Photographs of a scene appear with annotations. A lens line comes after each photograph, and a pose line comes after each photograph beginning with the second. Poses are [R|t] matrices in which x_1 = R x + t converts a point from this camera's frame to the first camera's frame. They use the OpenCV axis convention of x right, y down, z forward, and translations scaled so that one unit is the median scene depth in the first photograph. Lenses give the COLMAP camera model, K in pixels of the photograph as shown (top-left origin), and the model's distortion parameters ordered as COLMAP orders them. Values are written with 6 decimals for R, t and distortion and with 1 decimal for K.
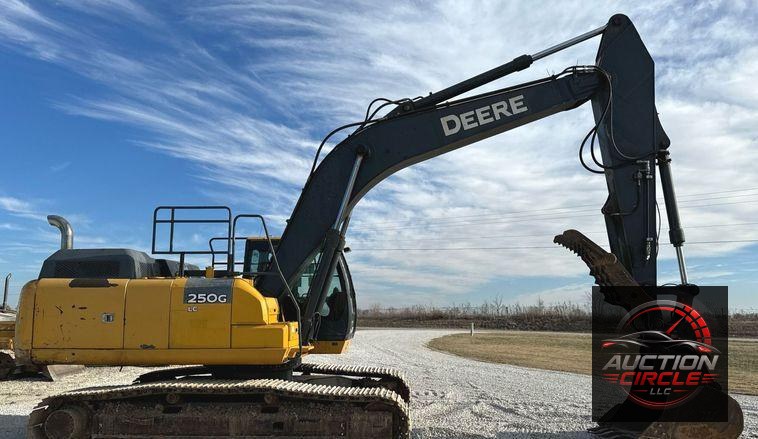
lens RADIAL K [[632.2, 0, 376.8], [0, 632.2, 237.4], [0, 0, 1]] dist [0.080449, -0.134205]
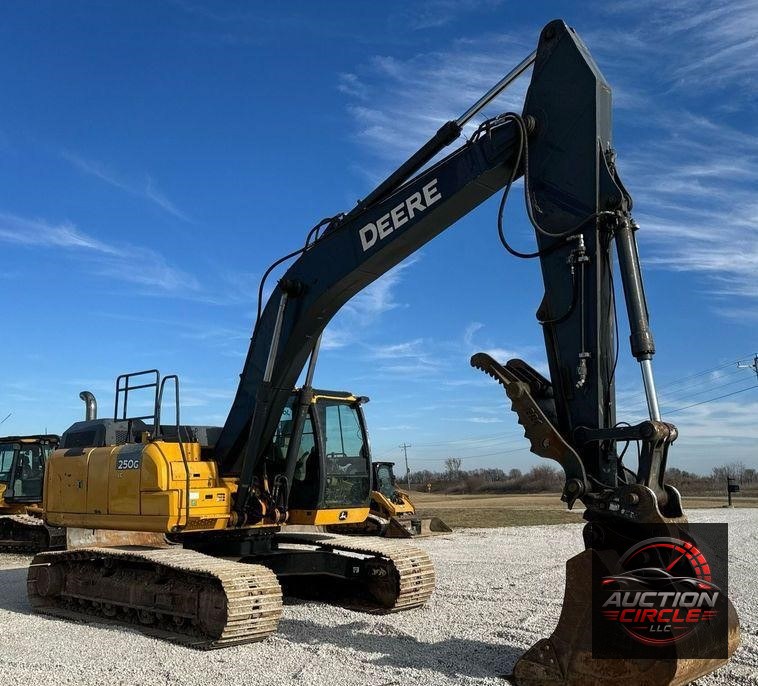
lens RADIAL K [[835.6, 0, 379.0], [0, 835.6, 343.0], [0, 0, 1]] dist [0.102388, -0.014151]
pose [[0.758155, -0.114823, -0.641885, 0.222687], [0.087097, 0.993386, -0.074827, 0.009876], [0.646232, 0.000824, 0.763141, 0.059324]]
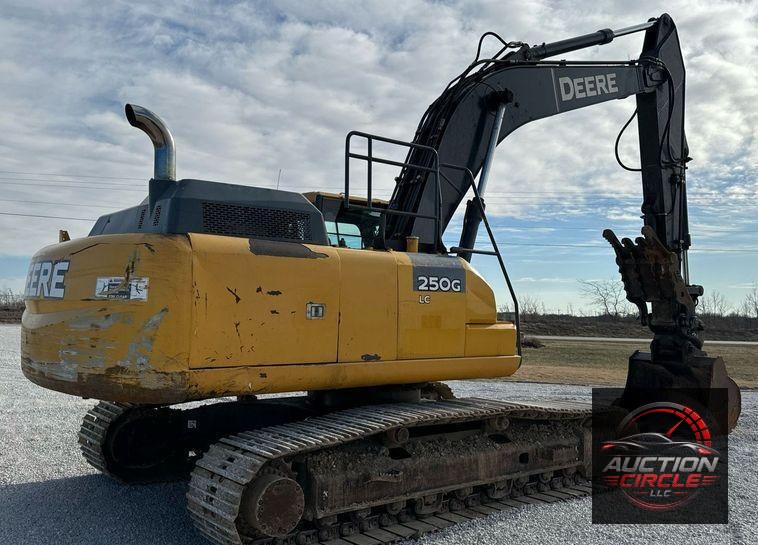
lens RADIAL K [[726.6, 0, 379.0], [0, 726.6, 272.5], [0, 0, 1]] dist [0.016110, 0.002383]
pose [[0.740988, 0.051755, 0.669521, -0.198594], [-0.102031, 0.994127, 0.036075, 0.015624], [-0.663722, -0.095043, 0.741917, 0.121115]]
